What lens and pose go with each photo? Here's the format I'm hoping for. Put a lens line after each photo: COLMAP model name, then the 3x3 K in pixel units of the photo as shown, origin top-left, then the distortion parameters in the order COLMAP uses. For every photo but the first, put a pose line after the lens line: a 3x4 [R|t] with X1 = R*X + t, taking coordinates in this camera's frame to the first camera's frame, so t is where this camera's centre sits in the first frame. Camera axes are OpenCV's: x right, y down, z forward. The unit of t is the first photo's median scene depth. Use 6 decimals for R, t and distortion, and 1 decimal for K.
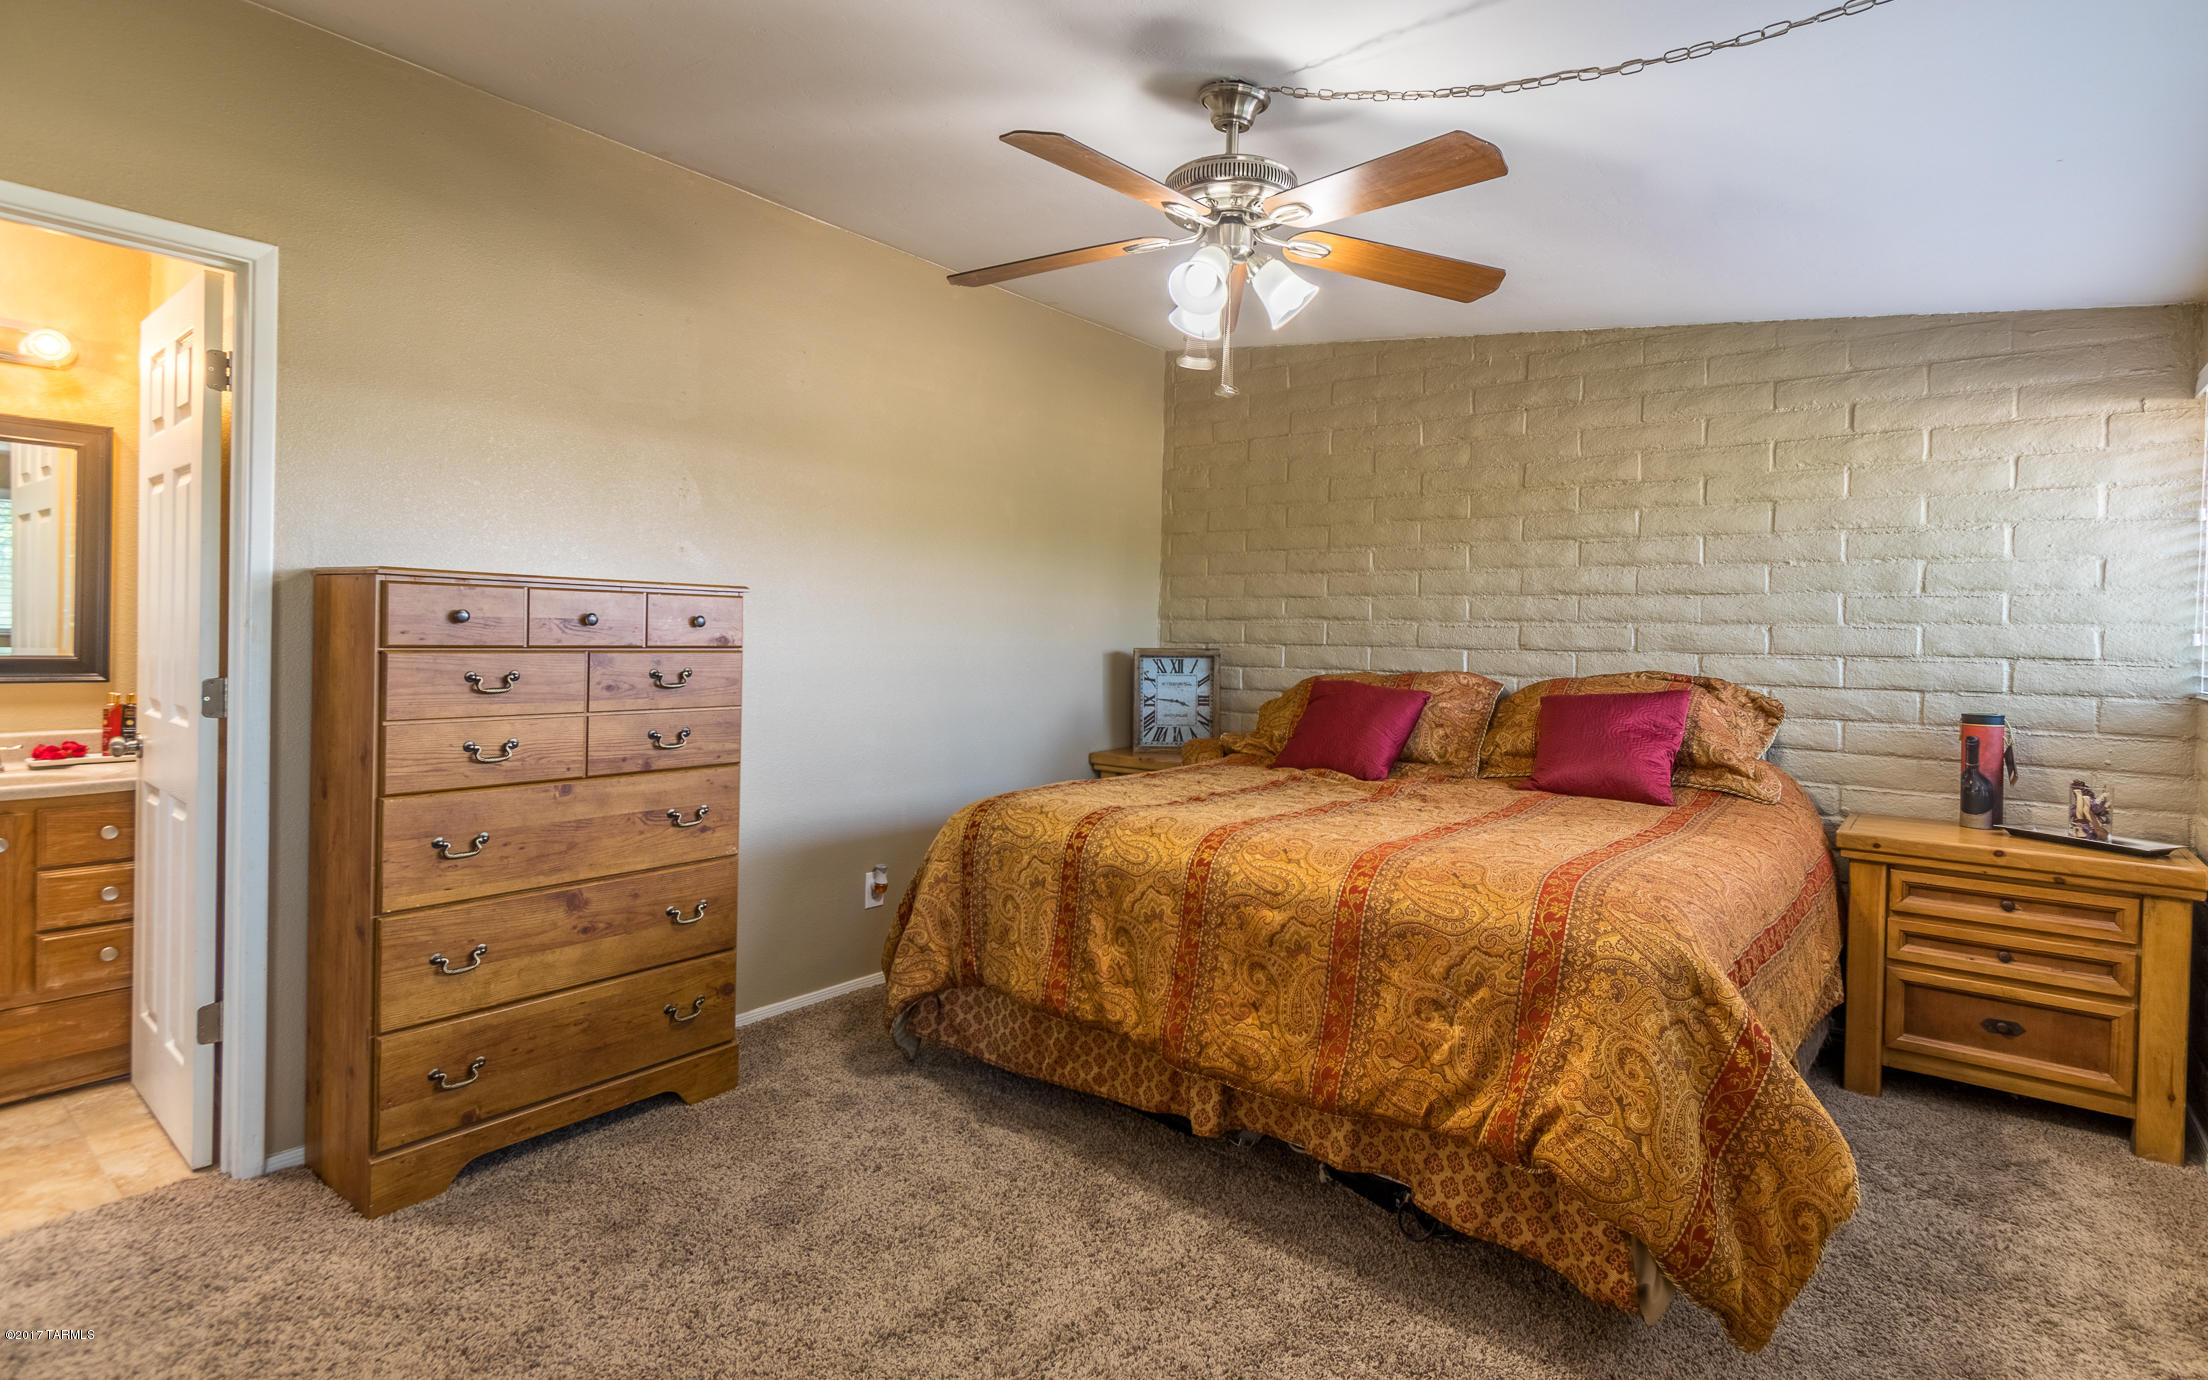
lens RADIAL K [[1074.6, 0, 1112.3], [0, 1074.6, 648.7], [0, 0, 1]] dist [0.004797, 0.000018]
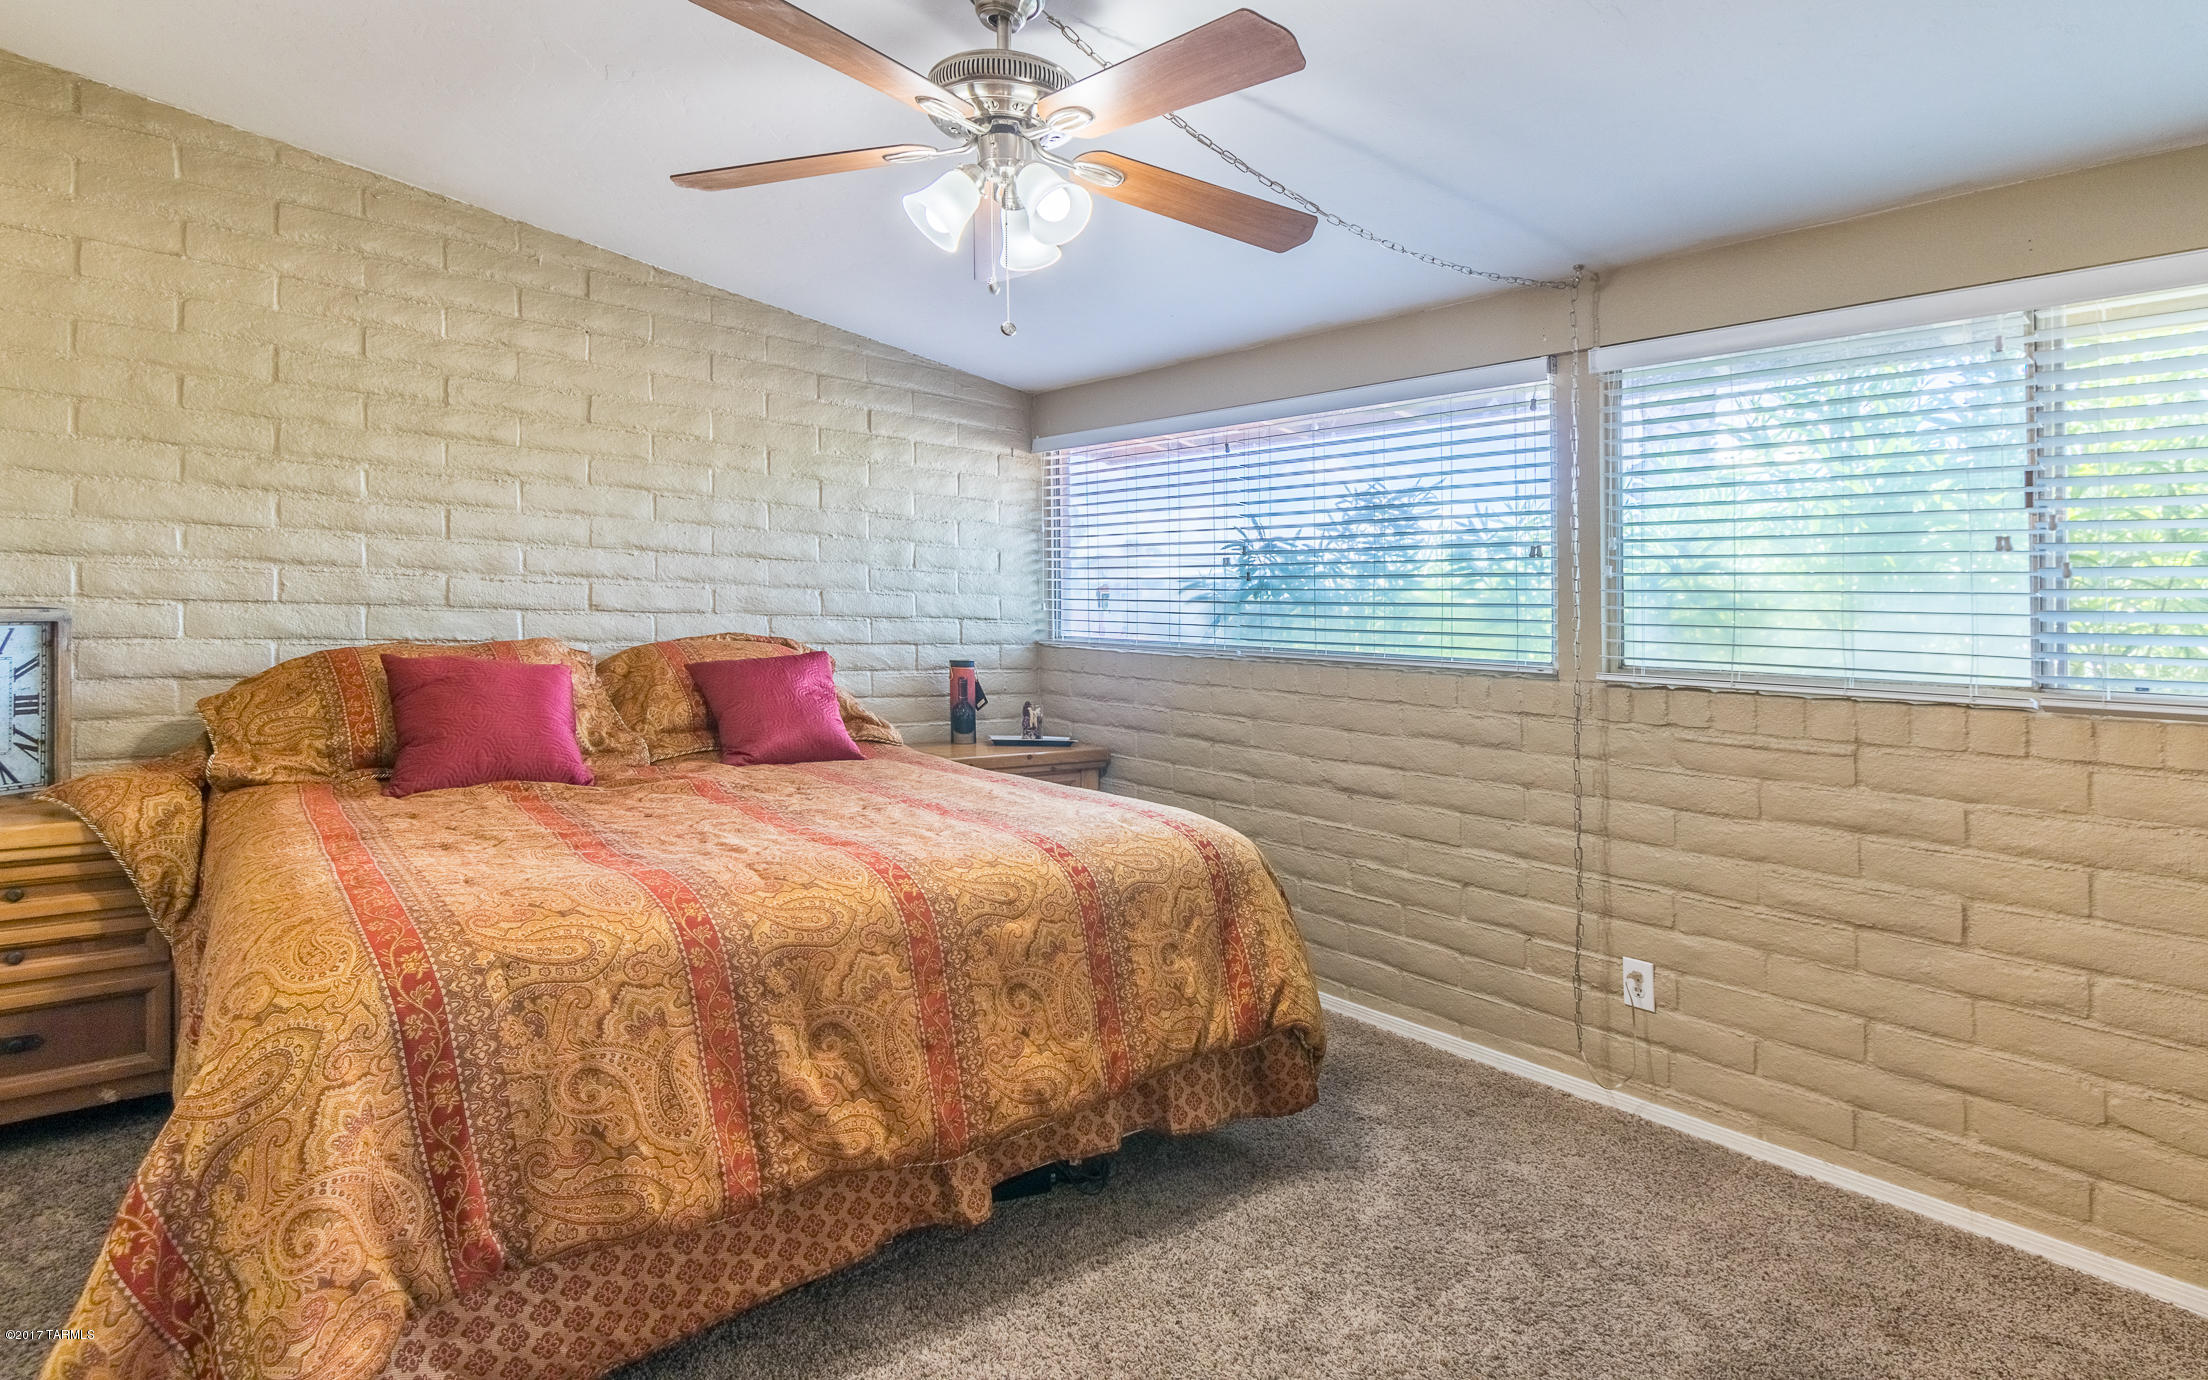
lens RADIAL K [[1105.2, 0, 1100.5], [0, 1105.2, 599.8], [0, 0, 1]] dist [0.003893, 0.000298]
pose [[0.188988, 0.004931, 0.981967, -0.501820], [-0.014064, 0.999898, -0.002315, -0.013915], [-0.981879, -0.013373, 0.189038, 0.519896]]
